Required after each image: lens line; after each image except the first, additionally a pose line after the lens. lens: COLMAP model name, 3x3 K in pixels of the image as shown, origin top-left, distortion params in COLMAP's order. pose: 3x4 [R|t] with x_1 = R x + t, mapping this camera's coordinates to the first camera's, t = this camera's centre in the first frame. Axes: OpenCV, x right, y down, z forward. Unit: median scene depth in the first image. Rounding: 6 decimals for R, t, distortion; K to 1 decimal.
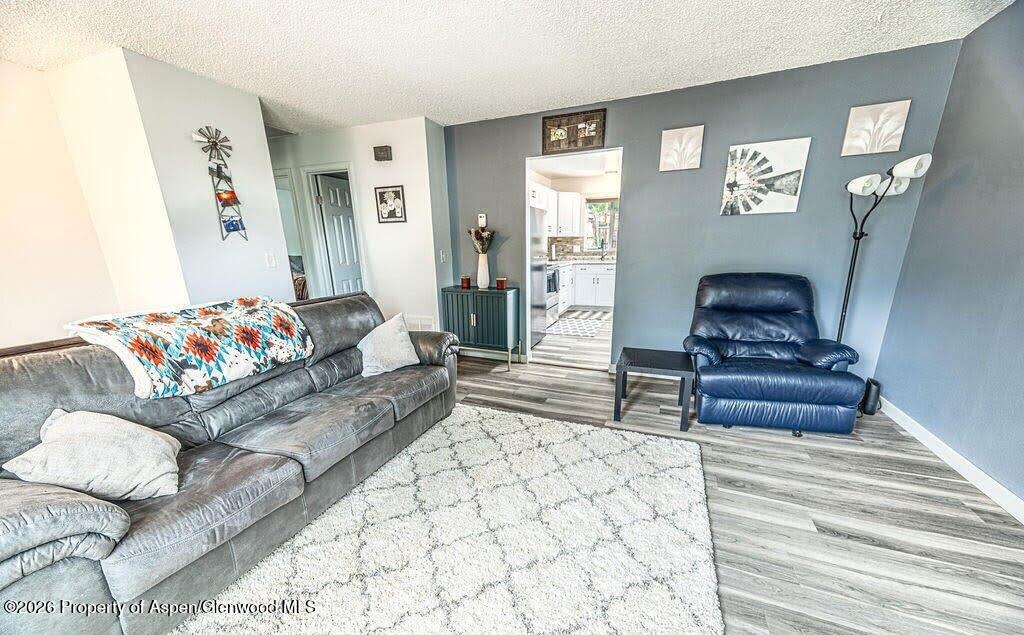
lens RADIAL K [[383.6, 0, 512.0], [0, 383.6, 317.9], [0, 0, 1]] dist [0.015216, 0.000179]
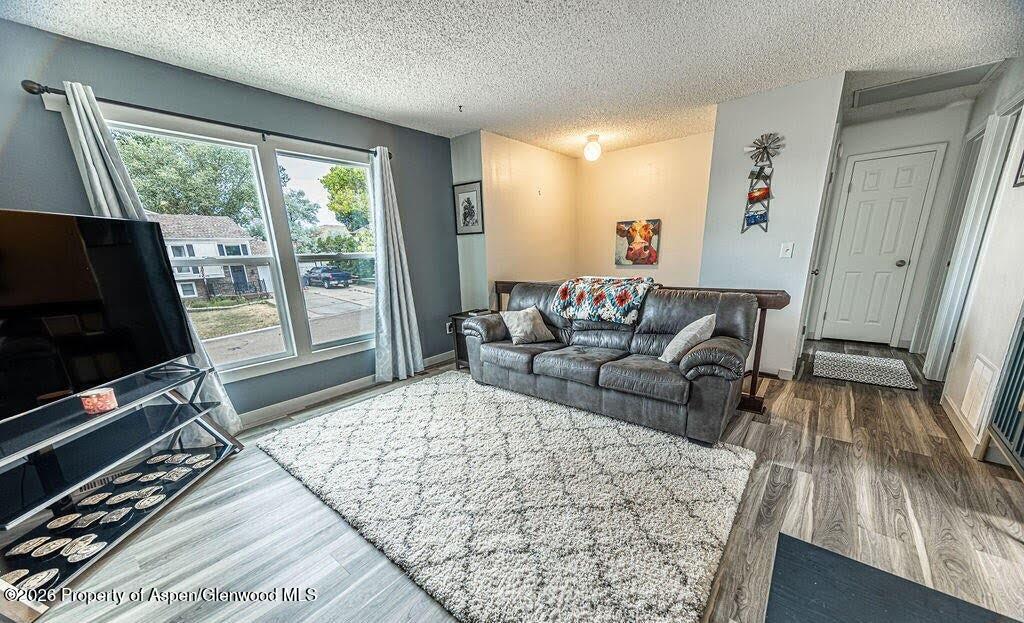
lens RADIAL K [[378.1, 0, 510.6], [0, 378.1, 310.7], [0, 0, 1]] dist [0.019419, 0.000087]
pose [[-0.301588, 0.178088, -0.936659, 0.601961], [-0.142827, 0.962877, 0.229061, -0.137236], [0.942680, 0.202862, -0.264957, 0.684972]]
